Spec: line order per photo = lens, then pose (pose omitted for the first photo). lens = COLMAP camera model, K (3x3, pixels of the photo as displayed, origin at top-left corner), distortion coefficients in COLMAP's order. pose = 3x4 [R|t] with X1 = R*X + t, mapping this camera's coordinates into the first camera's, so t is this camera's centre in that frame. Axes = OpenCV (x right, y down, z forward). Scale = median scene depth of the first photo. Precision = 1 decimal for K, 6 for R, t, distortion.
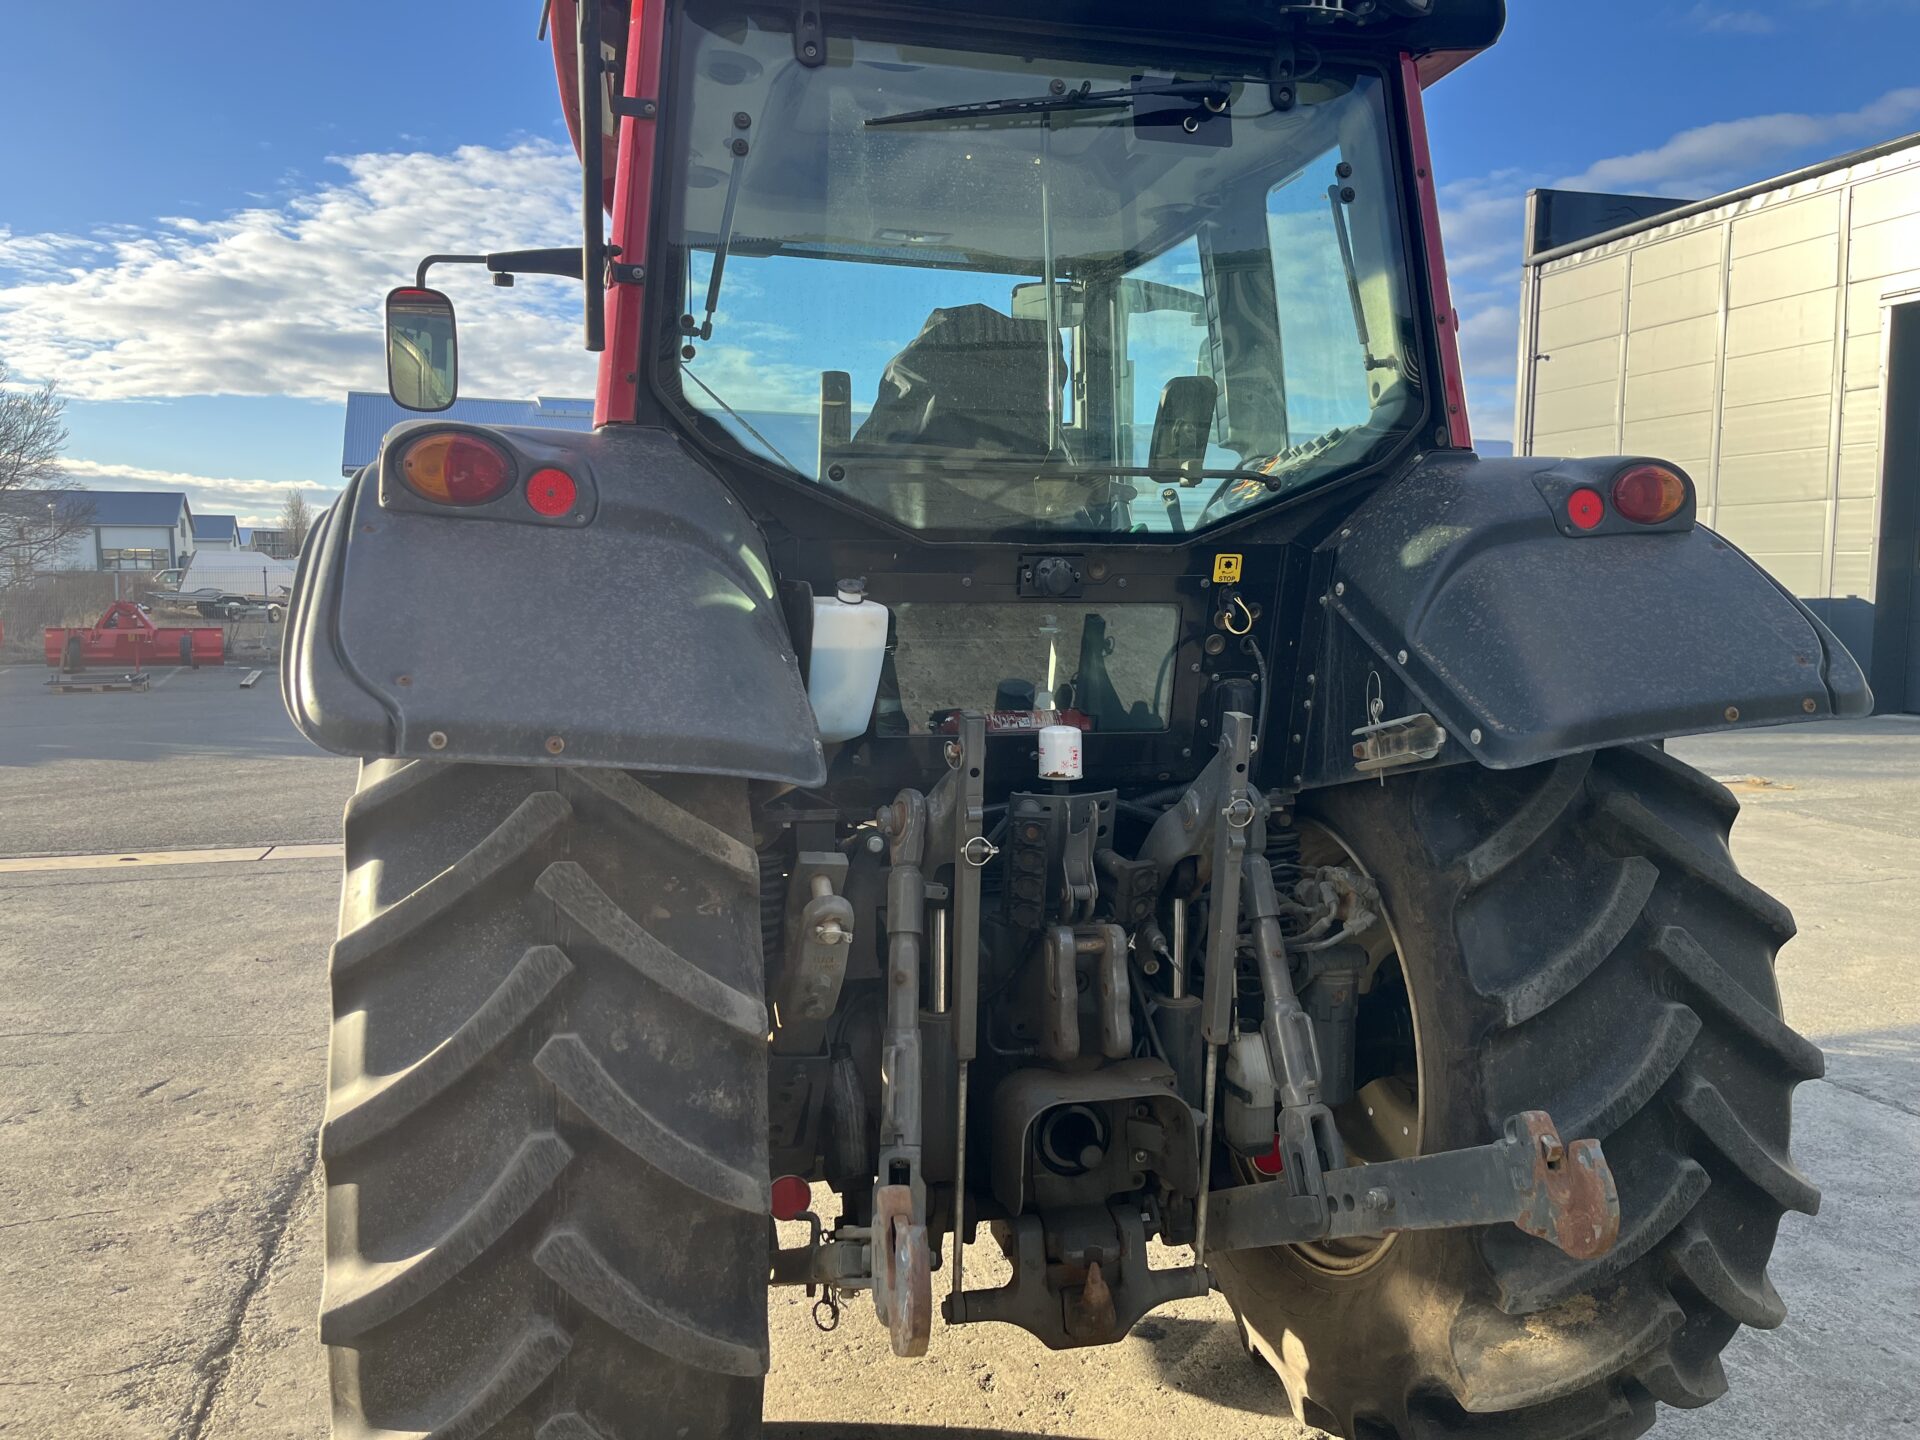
lens RADIAL K [[1446.2, 0, 940.2], [0, 1446.2, 707.5], [0, 0, 1]] dist [0.054613, -0.078104]
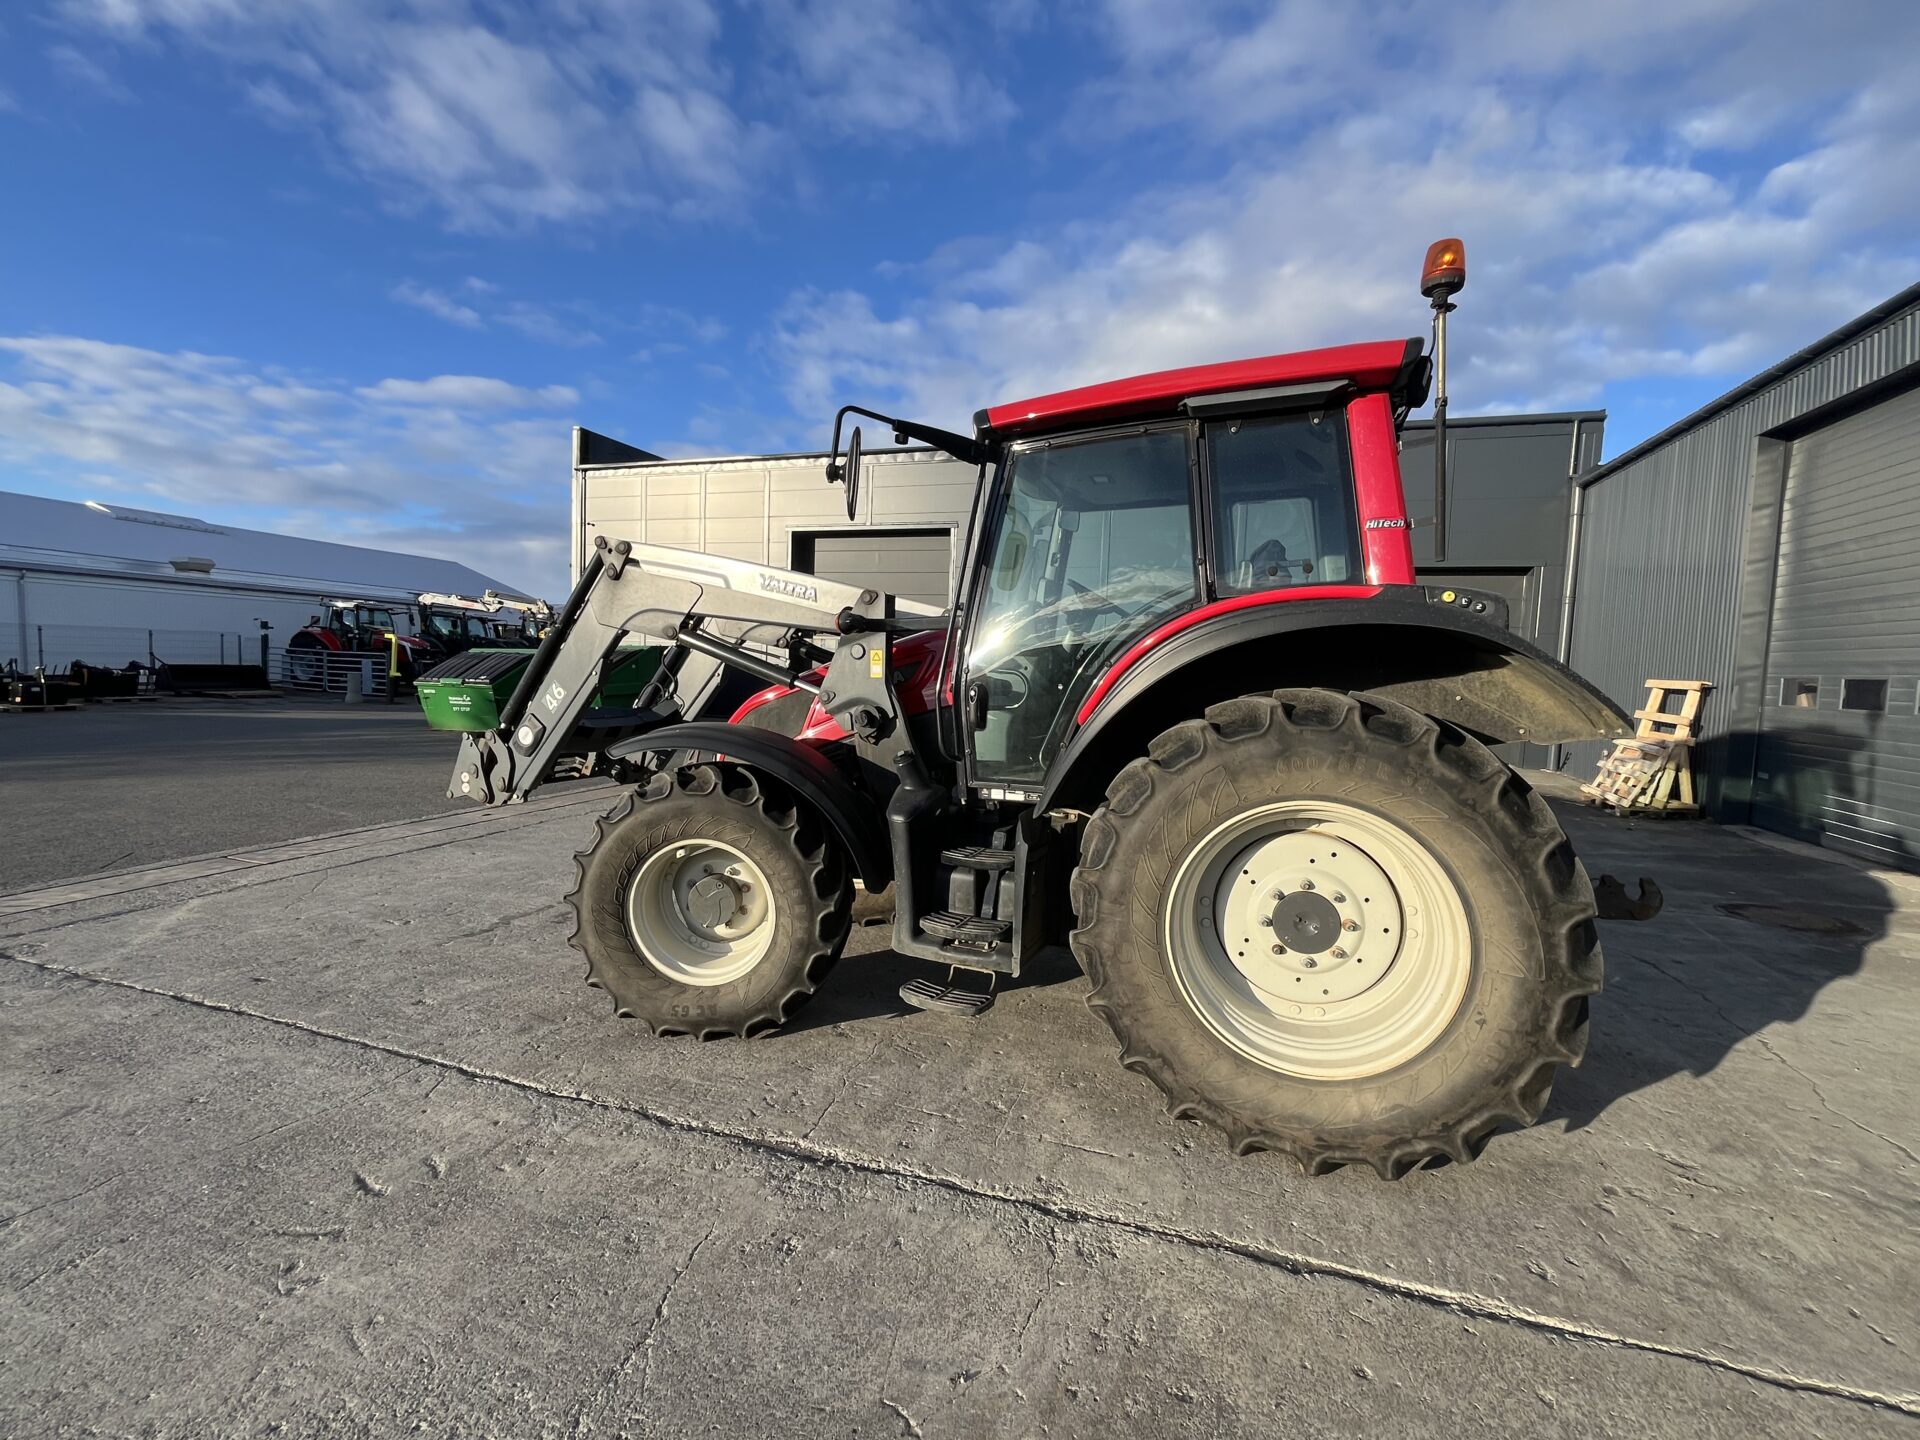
lens RADIAL K [[824.0, 0, 949.4], [0, 824.0, 725.9], [0, 0, 1]] dist [-0.006786, 0.000273]
pose [[0.560634, -0.045093, 0.826835, -1.551747], [0.042893, 0.998757, 0.025385, -0.050704], [-0.826952, 0.021234, 0.561872, 0.841381]]
